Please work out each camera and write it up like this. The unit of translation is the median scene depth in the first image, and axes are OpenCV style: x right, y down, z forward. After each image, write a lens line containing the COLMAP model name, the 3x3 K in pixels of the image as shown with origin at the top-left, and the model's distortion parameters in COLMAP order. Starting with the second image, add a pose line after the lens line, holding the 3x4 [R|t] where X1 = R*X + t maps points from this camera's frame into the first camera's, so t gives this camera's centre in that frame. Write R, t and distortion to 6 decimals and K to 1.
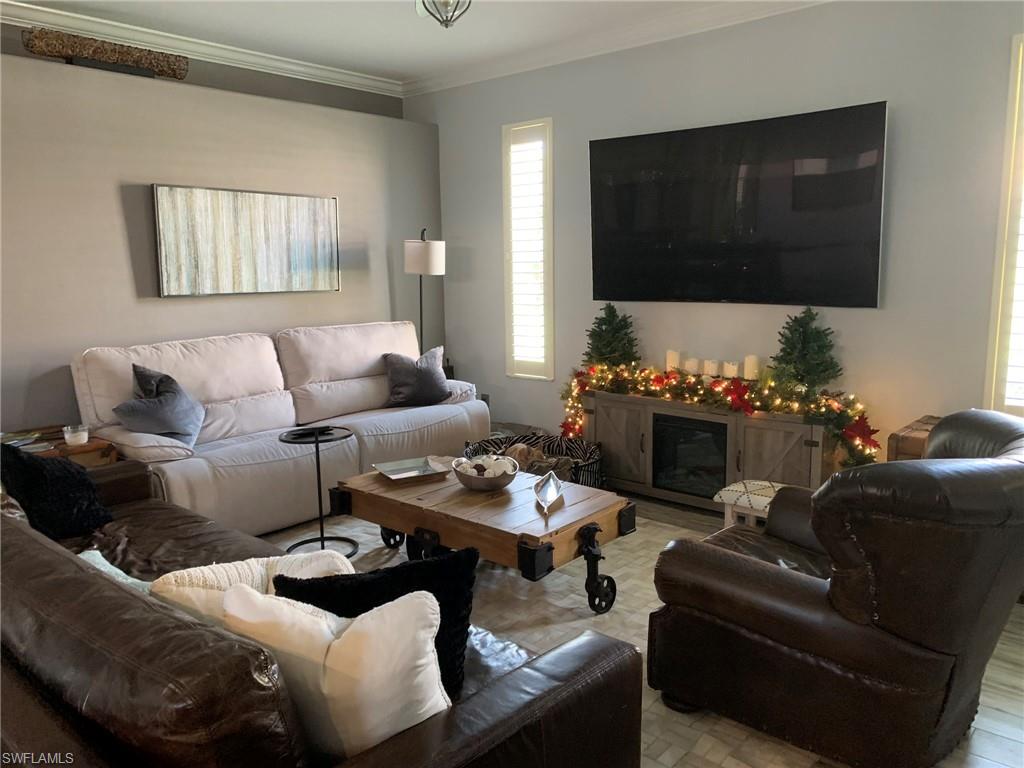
lens RADIAL K [[785.8, 0, 525.6], [0, 785.8, 385.1], [0, 0, 1]] dist [0.010527, -0.005767]
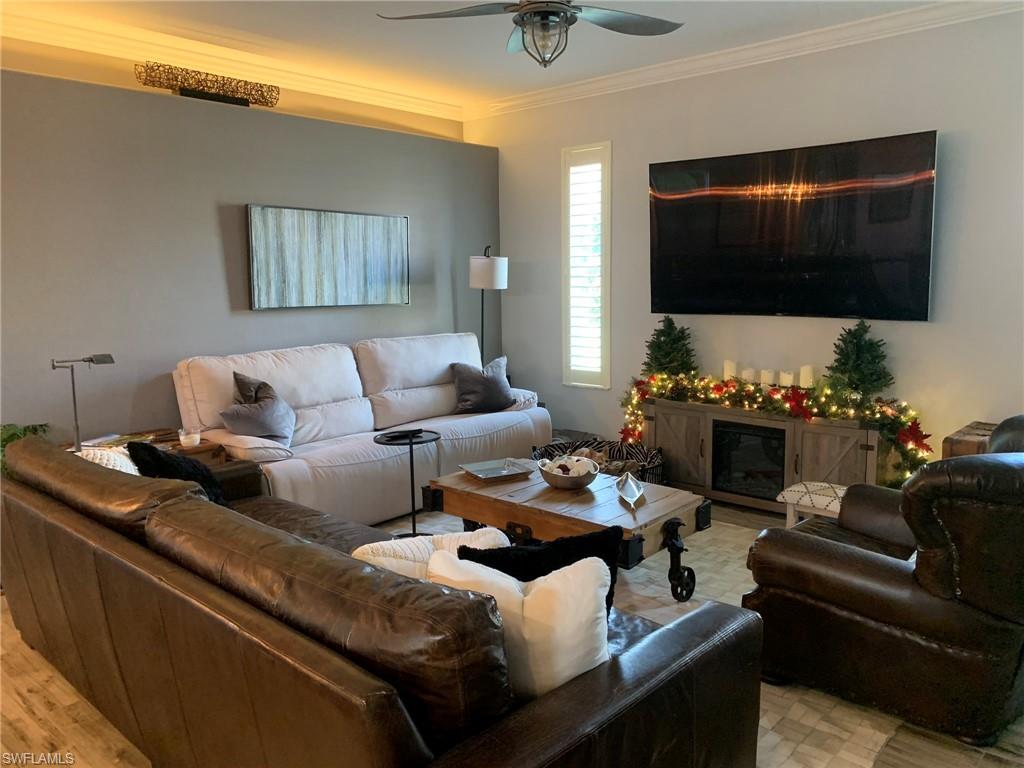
lens RADIAL K [[784.2, 0, 534.2], [0, 784.2, 382.7], [0, 0, 1]] dist [0.000405, -0.007046]
pose [[0.999959, 0.002493, -0.008760, -0.075205], [-0.002659, 0.999816, -0.018983, 0.007201], [0.008711, 0.019006, 0.999781, -0.066942]]
